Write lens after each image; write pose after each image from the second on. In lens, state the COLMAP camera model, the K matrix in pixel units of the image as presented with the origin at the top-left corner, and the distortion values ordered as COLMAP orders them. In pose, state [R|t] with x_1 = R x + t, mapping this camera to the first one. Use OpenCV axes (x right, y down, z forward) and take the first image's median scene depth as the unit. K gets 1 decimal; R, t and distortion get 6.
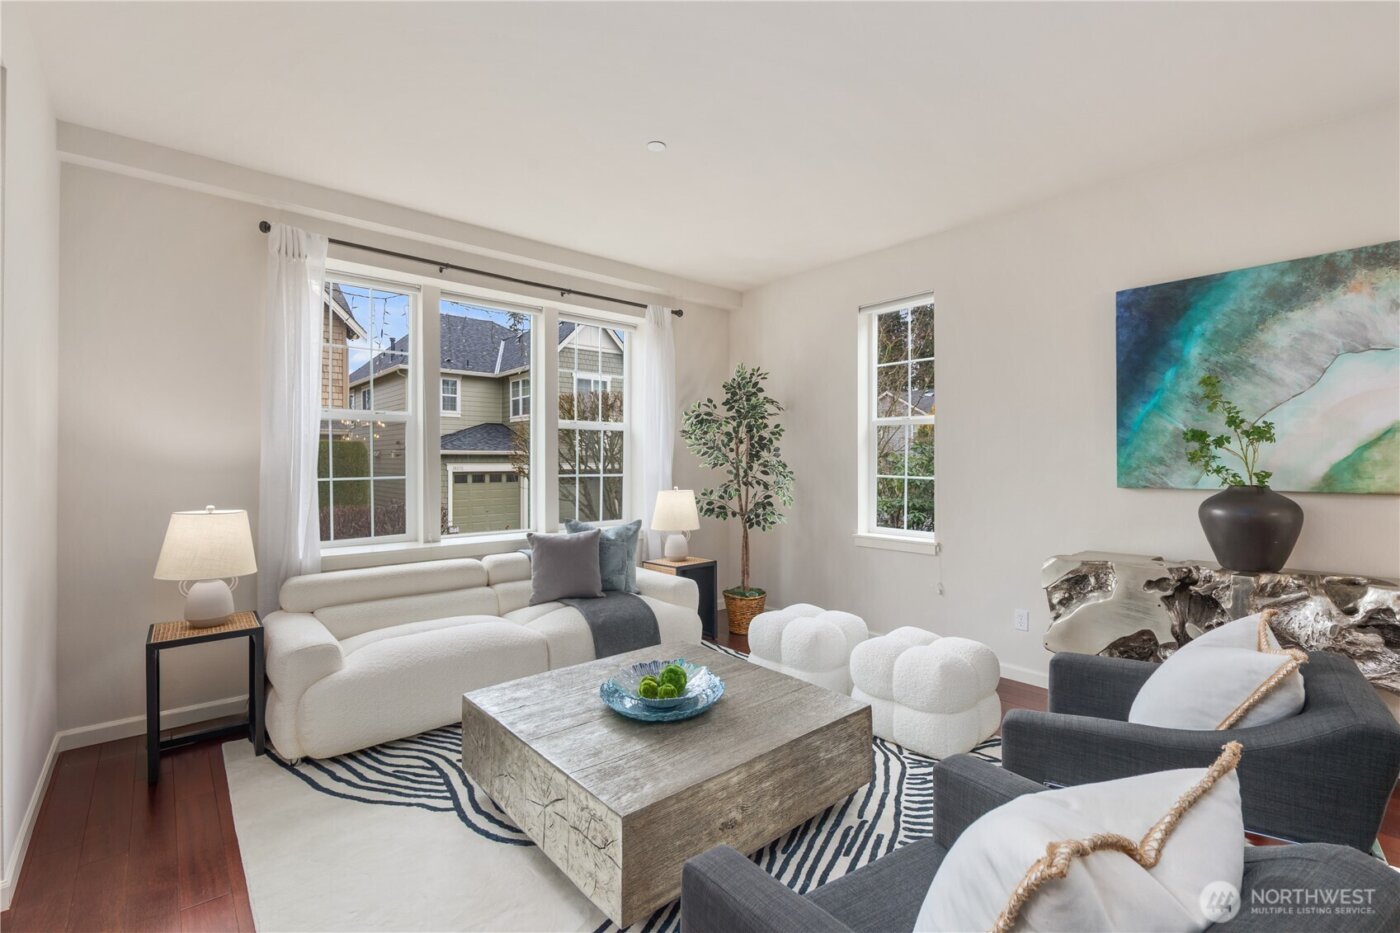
lens RADIAL K [[614.2, 0, 707.4], [0, 614.2, 455.1], [0, 0, 1]] dist [0.002938, 0.000224]
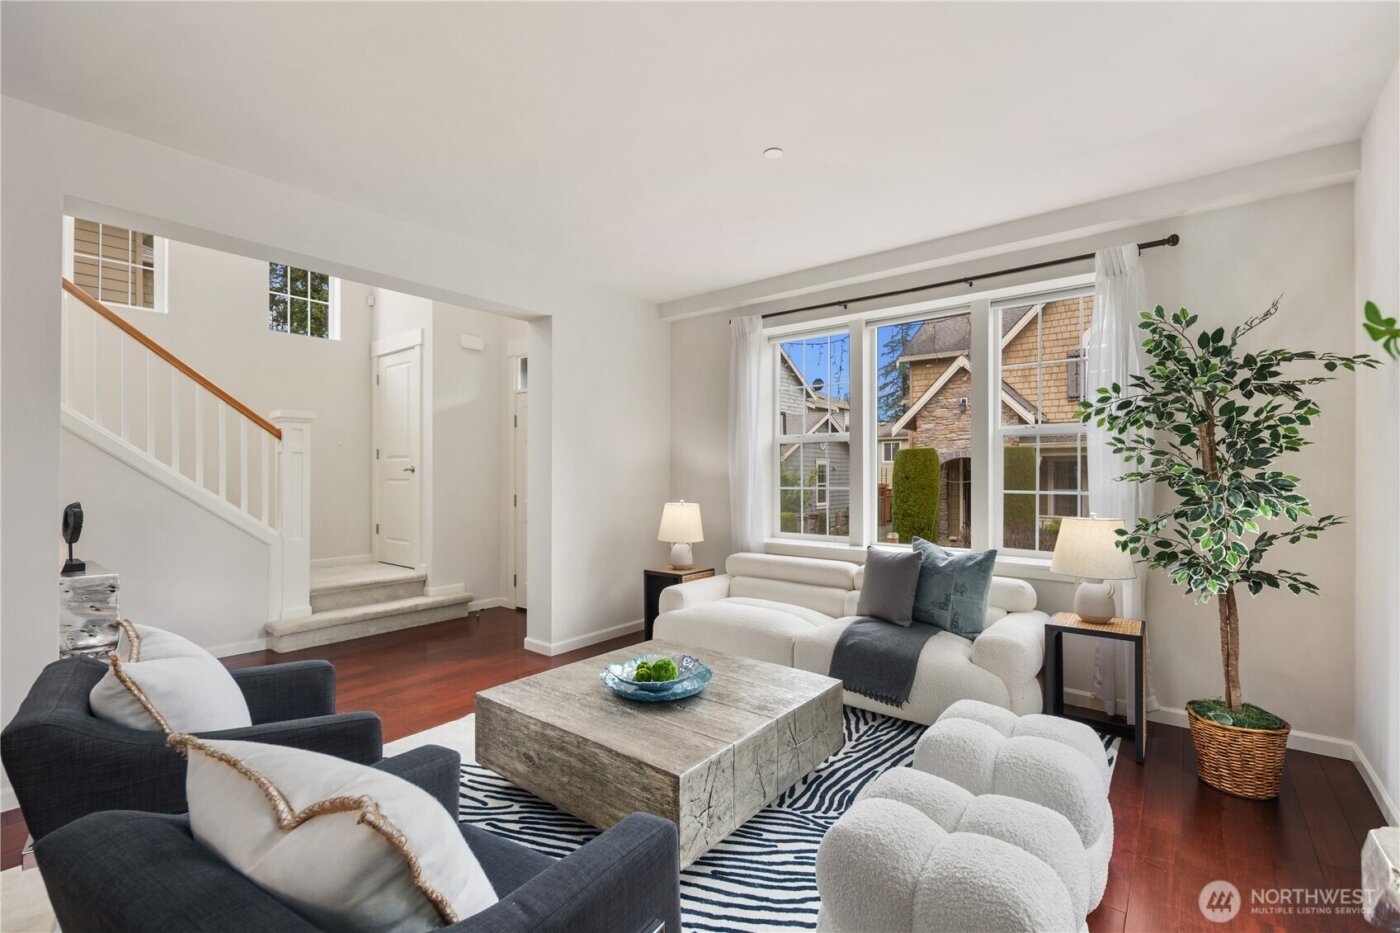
lens RADIAL K [[614.2, 0, 709.0], [0, 614.2, 478.7], [0, 0, 1]] dist [0.002938, 0.000224]
pose [[0.174843, 0.007265, -0.984570, 0.629443], [0.007287, 0.999936, 0.008672, 0.005787], [0.984569, -0.008690, 0.174779, 0.534498]]
